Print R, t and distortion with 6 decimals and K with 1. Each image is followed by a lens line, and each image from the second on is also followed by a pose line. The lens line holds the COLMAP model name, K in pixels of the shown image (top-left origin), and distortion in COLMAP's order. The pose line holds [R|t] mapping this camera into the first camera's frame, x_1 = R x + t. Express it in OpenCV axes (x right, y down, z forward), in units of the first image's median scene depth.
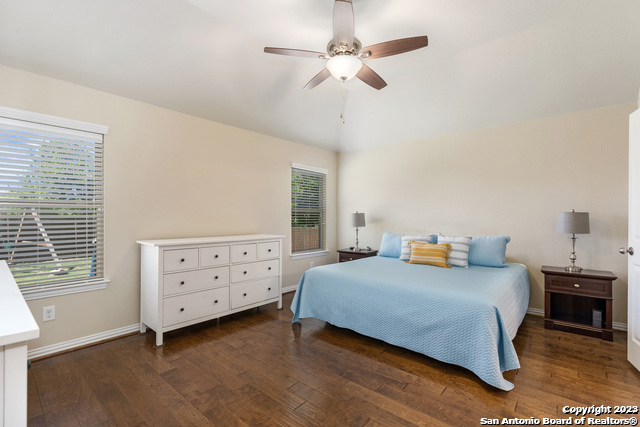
lens RADIAL K [[290.3, 0, 320.7], [0, 290.3, 216.1], [0, 0, 1]] dist [-0.011677, 0.002801]
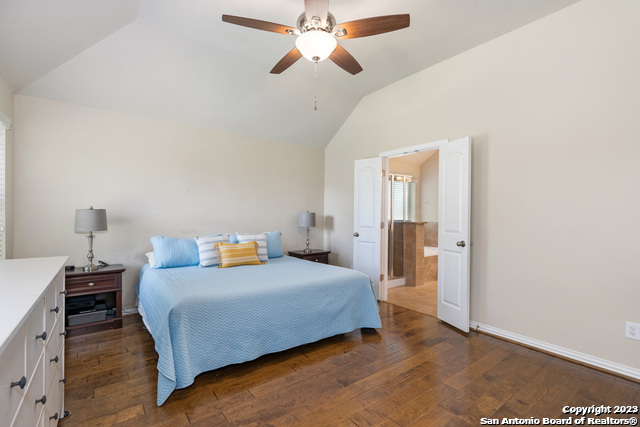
lens RADIAL K [[308.3, 0, 320.8], [0, 308.3, 211.8], [0, 0, 1]] dist [0.023394, 0.000235]
pose [[0.196726, 0.012091, 0.980384, -0.572041], [-0.005778, 0.999921, -0.011173, 0.001328], [-0.980442, -0.003466, 0.196780, 0.540098]]
